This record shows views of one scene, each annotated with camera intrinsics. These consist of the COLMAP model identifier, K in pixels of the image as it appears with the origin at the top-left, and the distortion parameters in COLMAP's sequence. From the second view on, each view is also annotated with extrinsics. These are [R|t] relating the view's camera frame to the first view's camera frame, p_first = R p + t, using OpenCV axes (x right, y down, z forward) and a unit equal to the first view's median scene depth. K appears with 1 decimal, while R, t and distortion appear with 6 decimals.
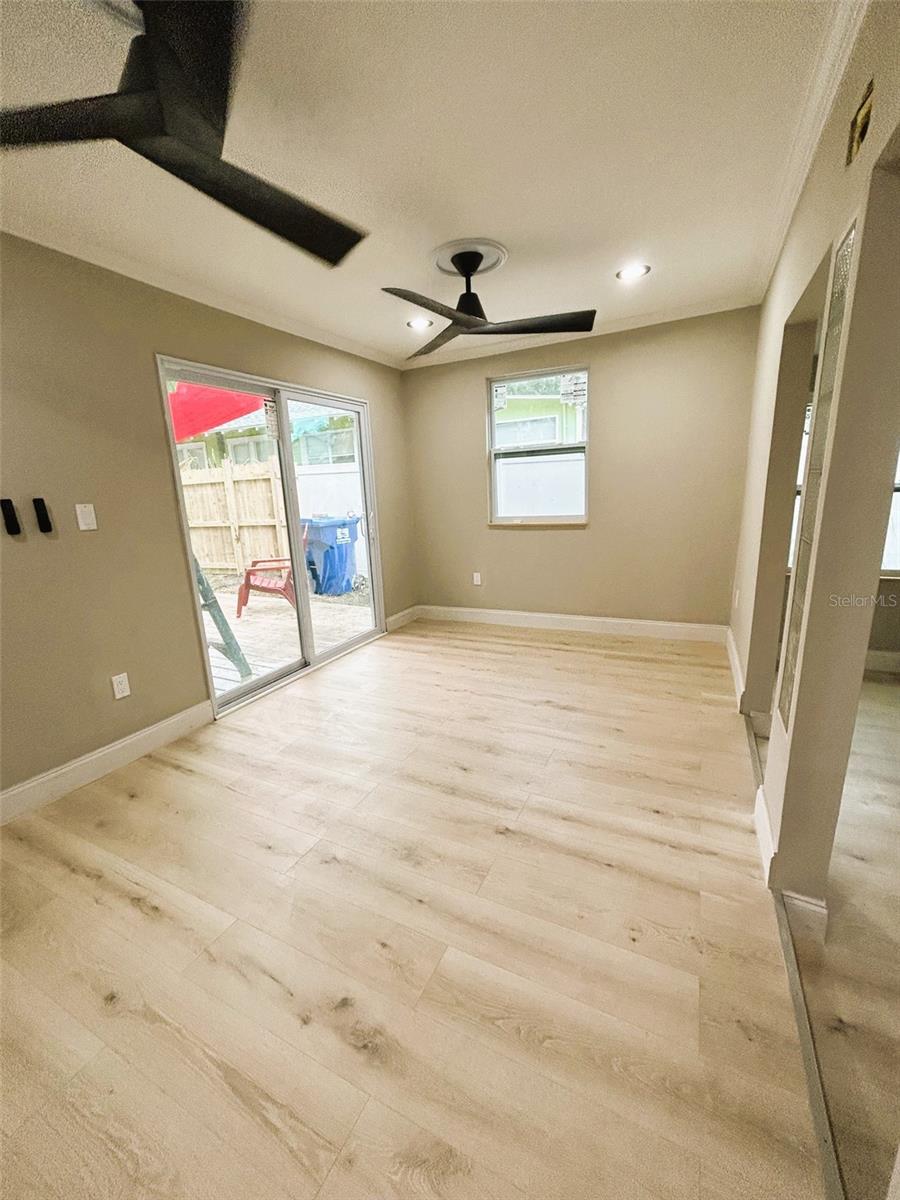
lens RADIAL K [[483.5, 0, 448.1], [0, 483.5, 599.3], [0, 0, 1]] dist [0.008562, -0.000803]
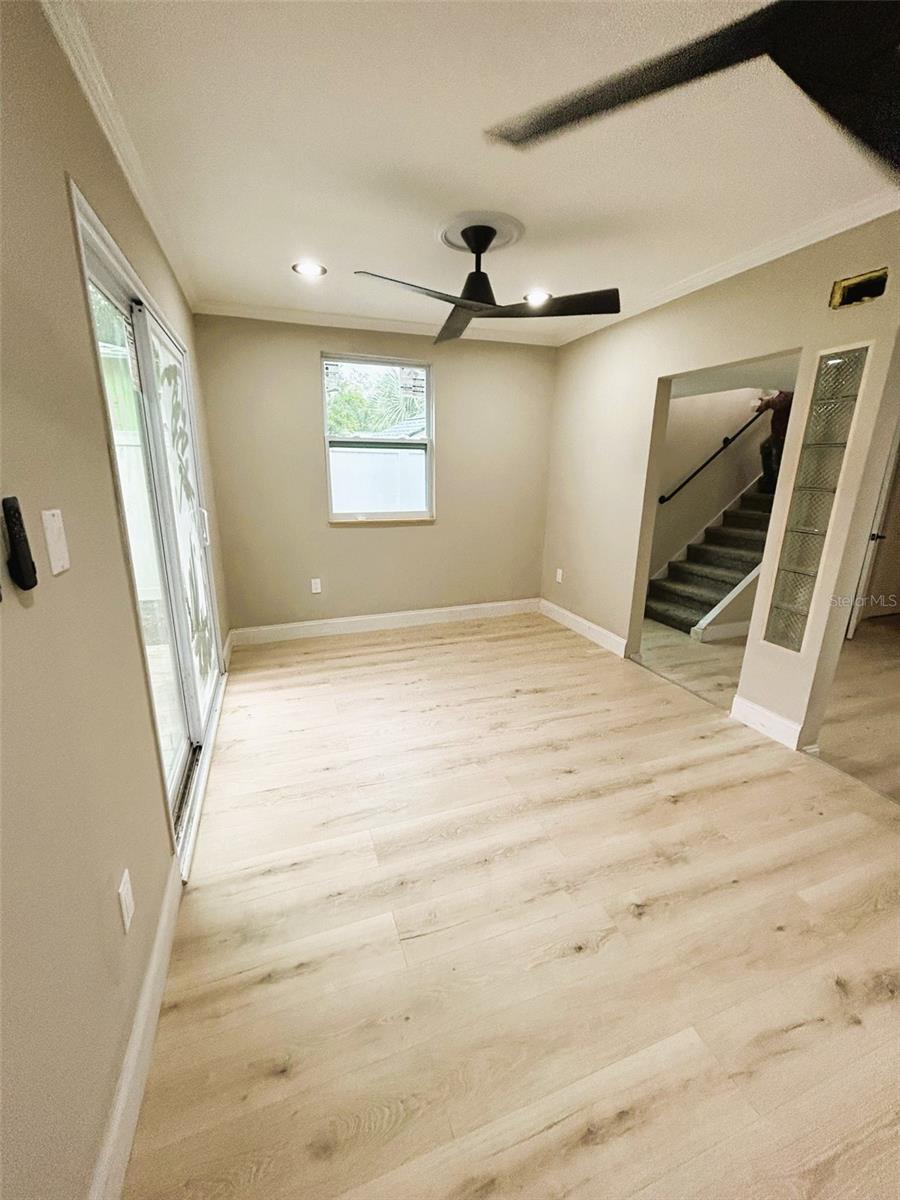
lens RADIAL K [[483.5, 0, 450.4], [0, 483.5, 601.7], [0, 0, 1]] dist [0.008562, -0.000803]
pose [[0.677470, -0.143976, 0.721322, -0.500188], [0.124270, 0.988963, 0.080681, -0.067505], [-0.724977, 0.034980, 0.687885, 0.295458]]
